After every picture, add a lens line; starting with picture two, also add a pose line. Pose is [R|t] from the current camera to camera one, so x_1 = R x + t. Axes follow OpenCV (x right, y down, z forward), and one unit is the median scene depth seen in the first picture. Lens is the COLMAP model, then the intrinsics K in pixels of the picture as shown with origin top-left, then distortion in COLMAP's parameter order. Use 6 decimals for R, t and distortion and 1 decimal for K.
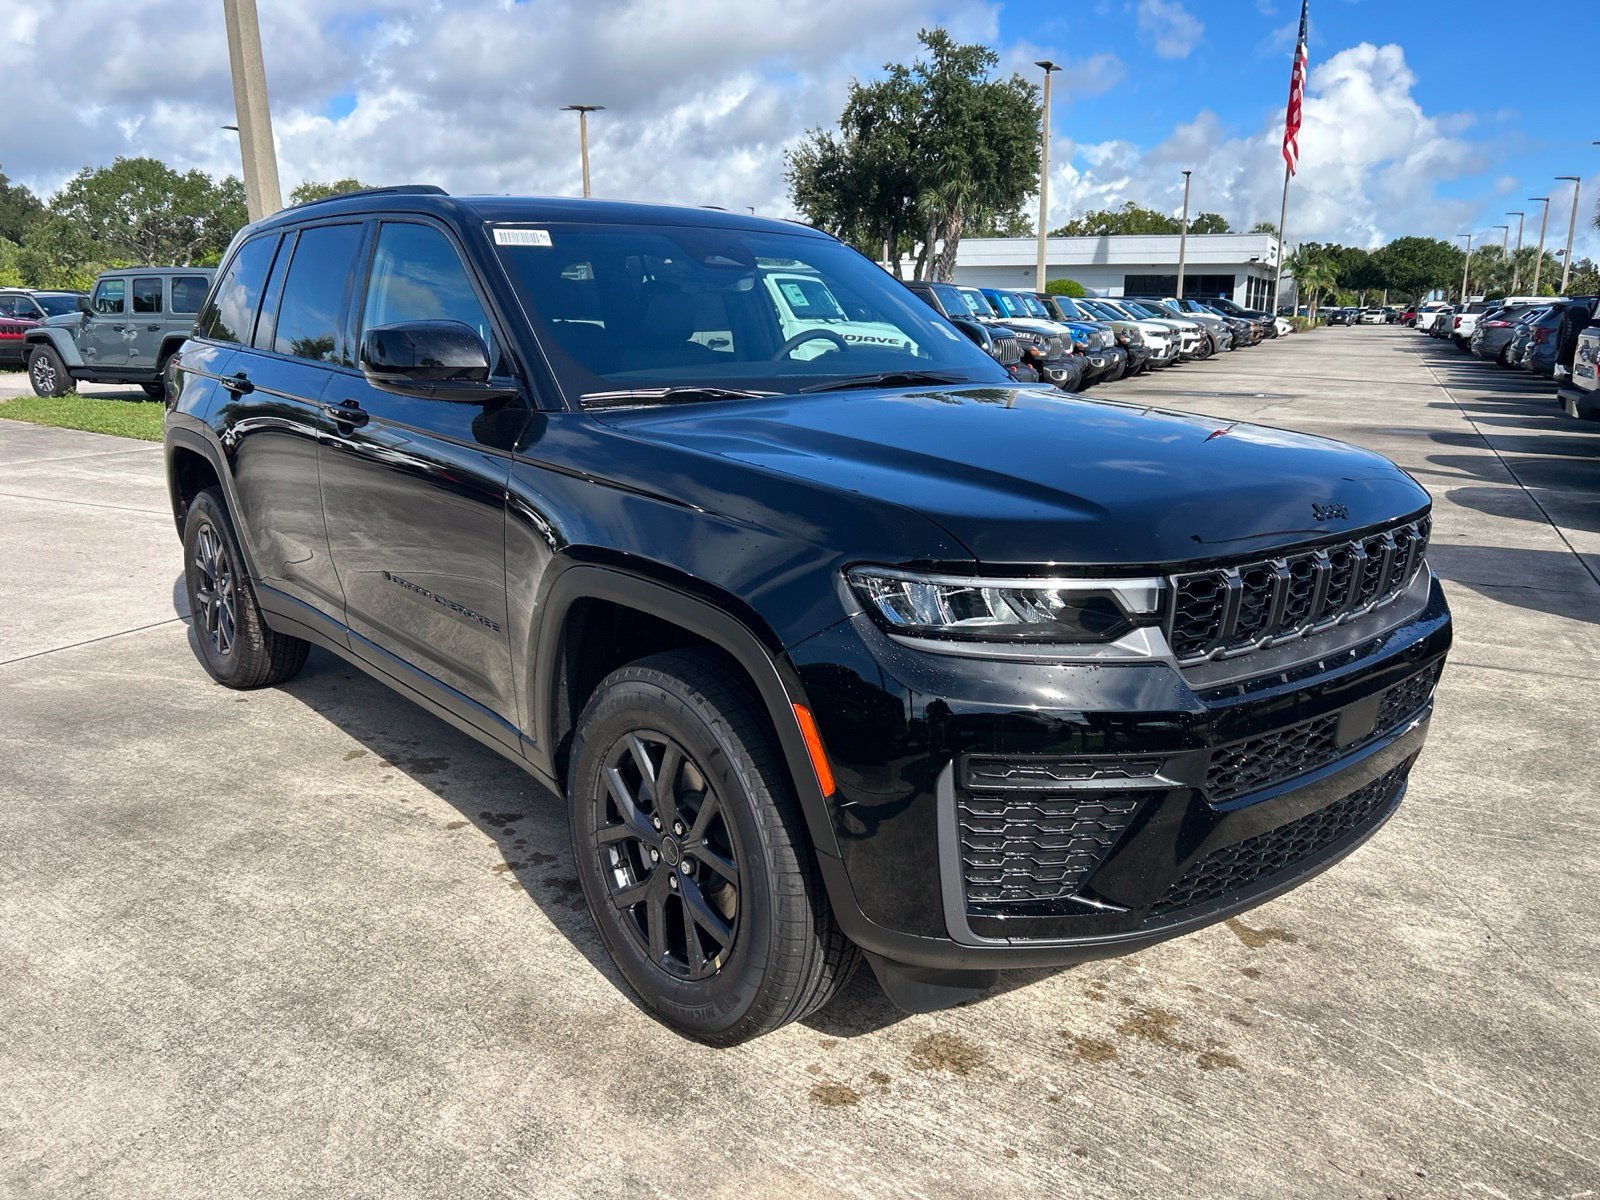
lens RADIAL K [[1196.6, 0, 791.8], [0, 1196.6, 598.2], [0, 0, 1]] dist [0.040126, -0.035519]
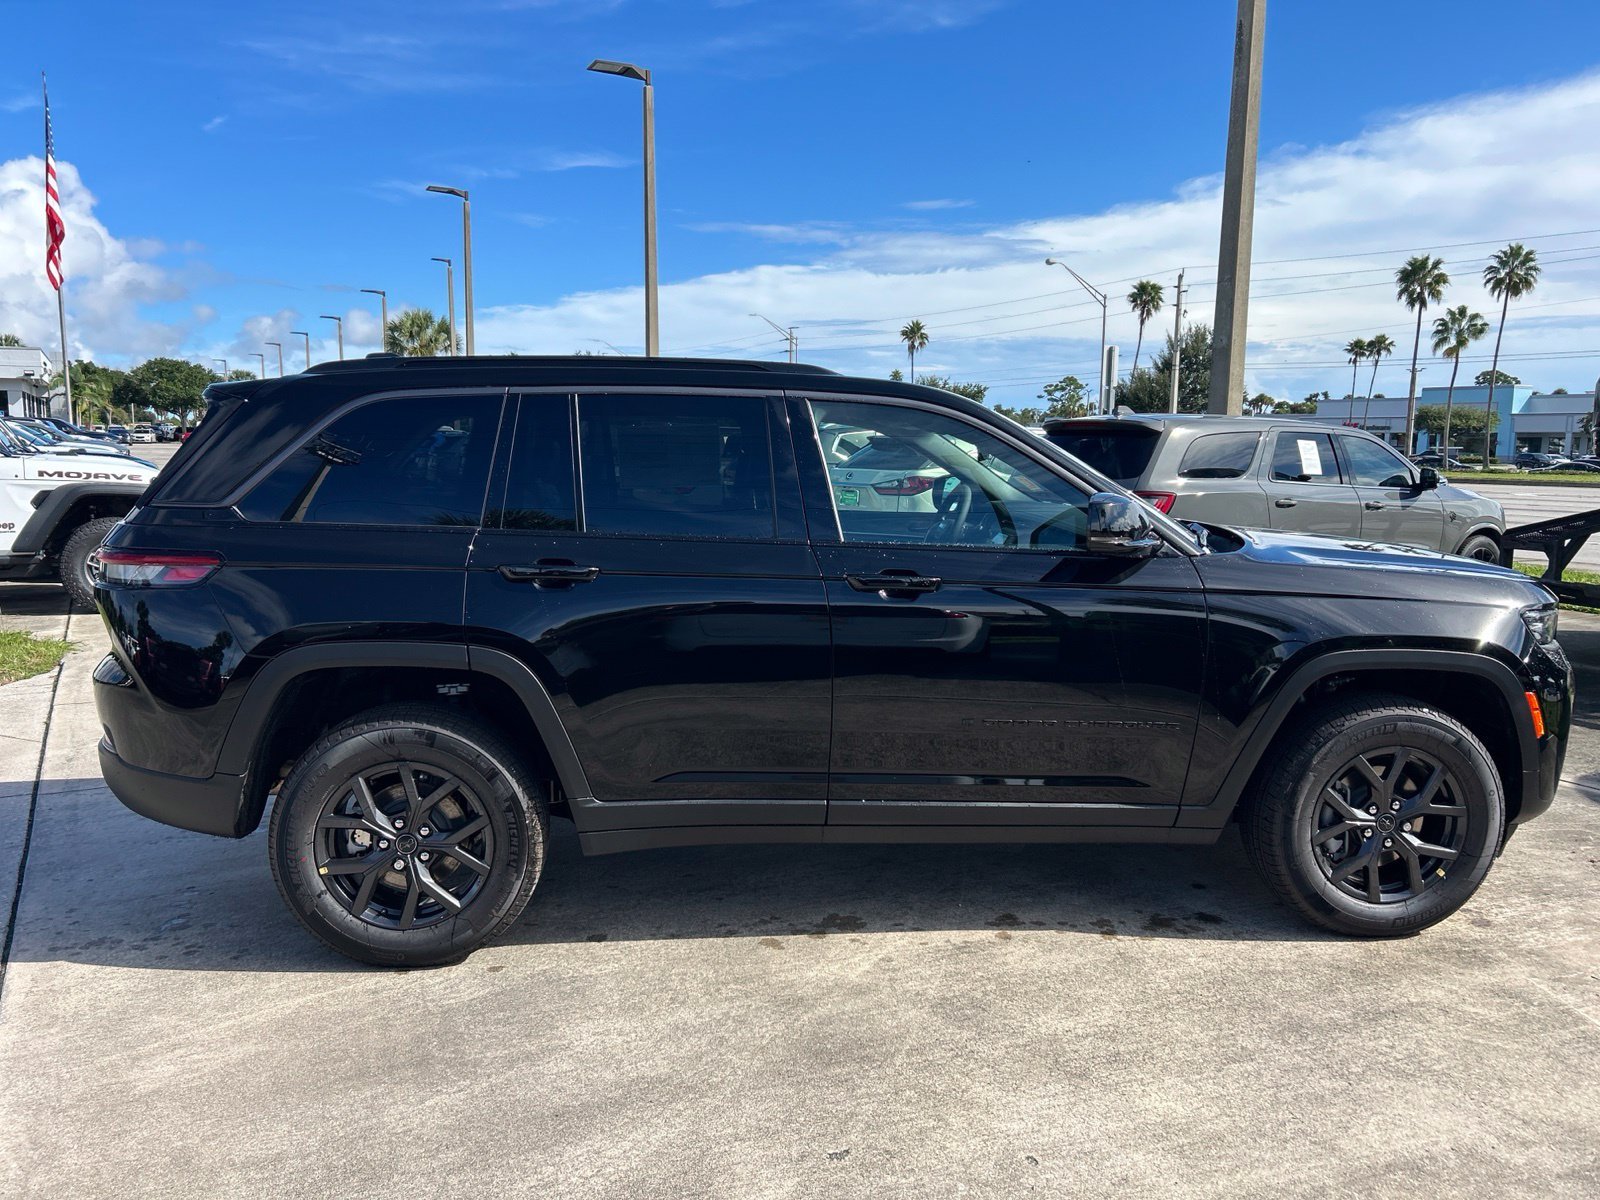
lens RADIAL K [[1197.8, 0, 800.0], [0, 1197.8, 600.0], [0, 0, 1]] dist [0.043591, -0.043213]
pose [[0.579923, -0.111555, 0.806997, -1.156373], [0.186087, 0.982531, 0.002094, -0.142287], [-0.793133, 0.148957, 0.590552, 0.412369]]
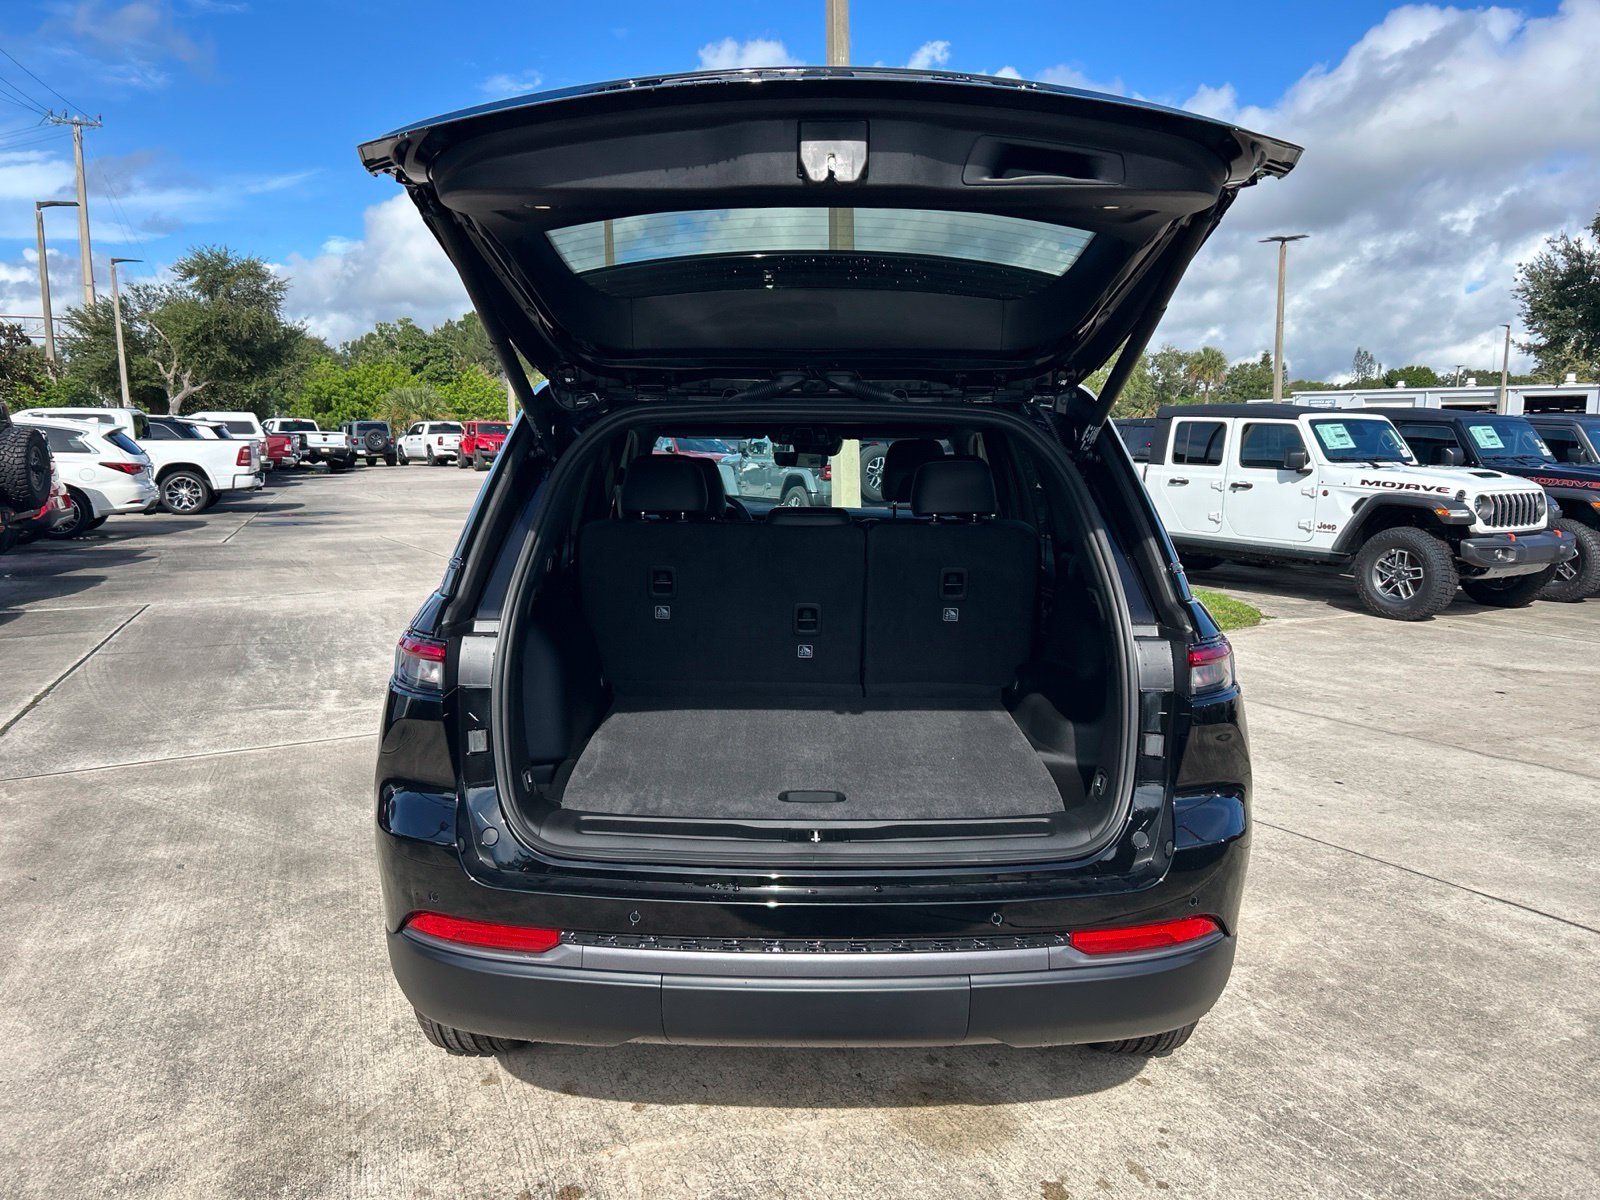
lens RADIAL K [[1197.8, 0, 800.0], [0, 1197.8, 600.0], [0, 0, 1]] dist [0.043591, -0.043213]
pose [[0.841282, 0.072511, -0.535711, 0.549900], [-0.126580, 0.989838, -0.064802, -0.078746], [0.525568, 0.122327, 0.841911, 0.137537]]
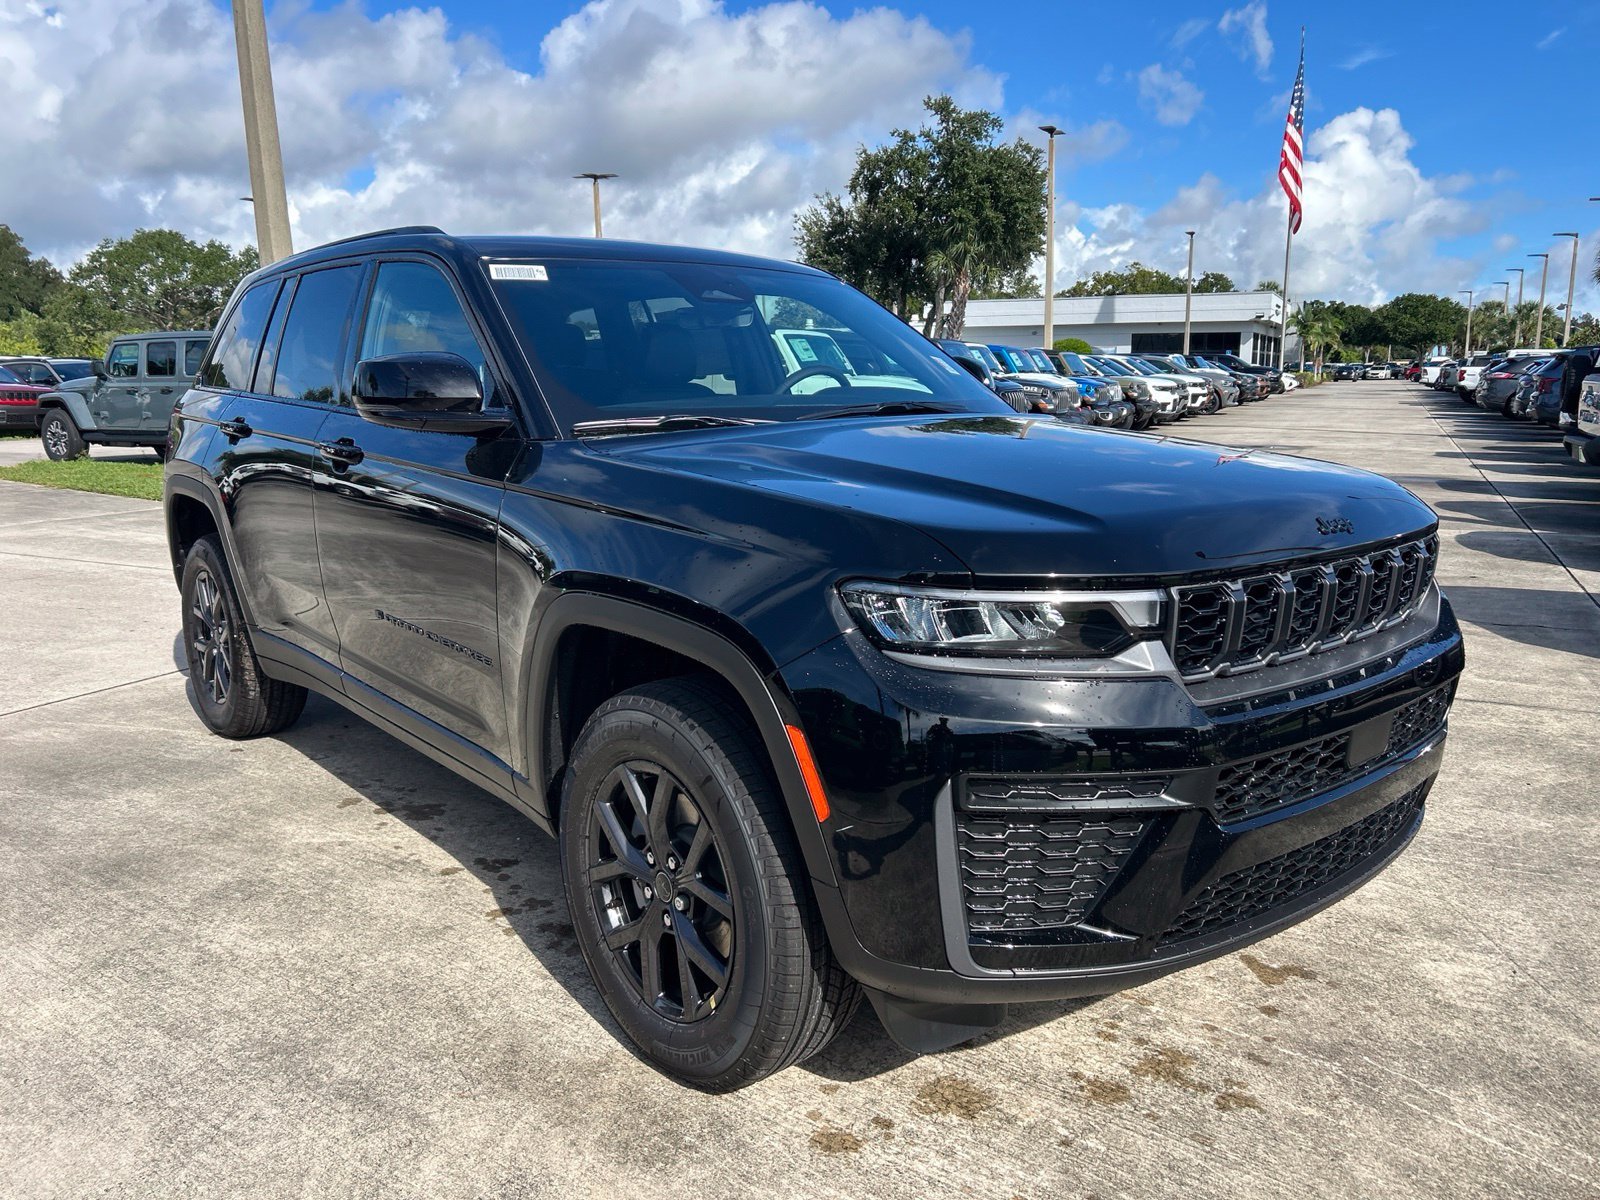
lens RADIAL K [[1196.2, 0, 808.5], [0, 1196.2, 601.6], [0, 0, 1]] dist [0.037889, -0.032792]
pose [[0.999939, -0.010948, 0.001713, 0.010455], [0.011016, 0.998865, -0.046338, 0.017763], [-0.001204, 0.046354, 0.998924, 0.016492]]
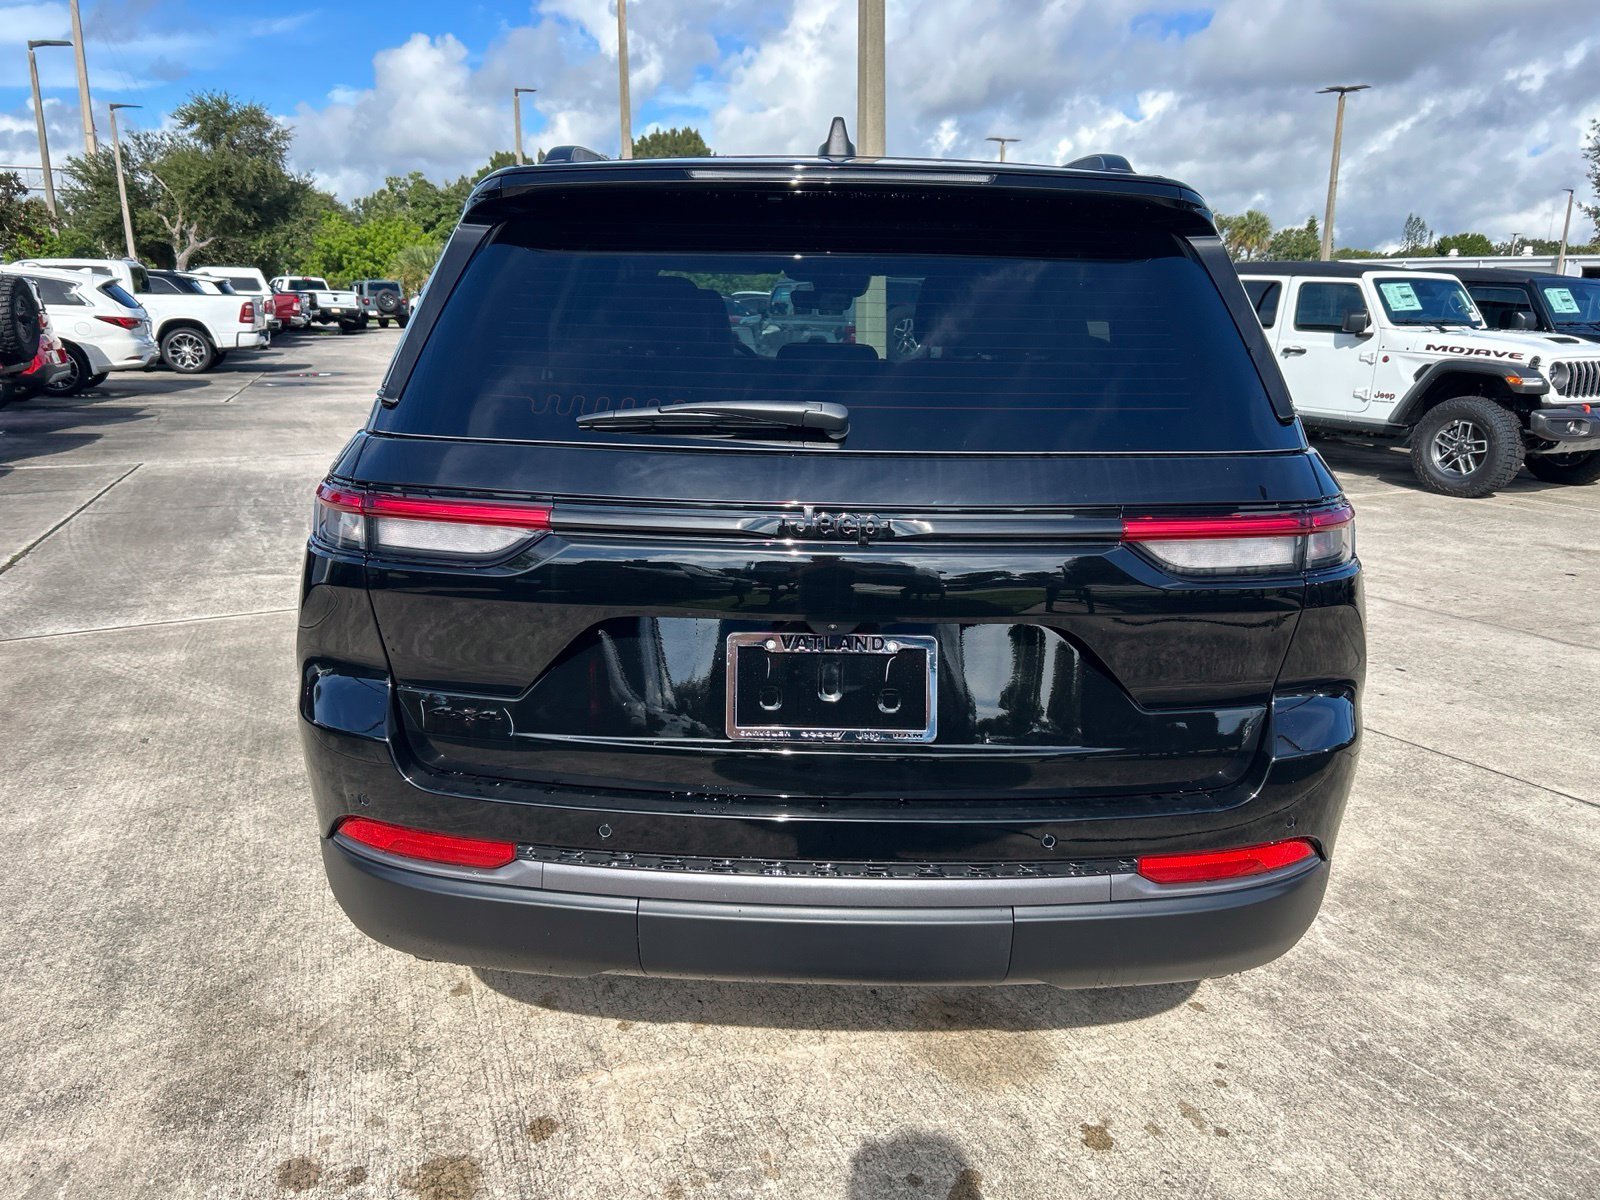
lens RADIAL K [[1195.5, 0, 797.2], [0, 1195.5, 619.4], [0, 0, 1]] dist [0.063497, -0.068680]
pose [[0.829534, 0.149241, -0.538145, 0.488254], [-0.140491, 0.988408, 0.057548, -0.075452], [0.540496, 0.027866, 0.840885, 0.243775]]
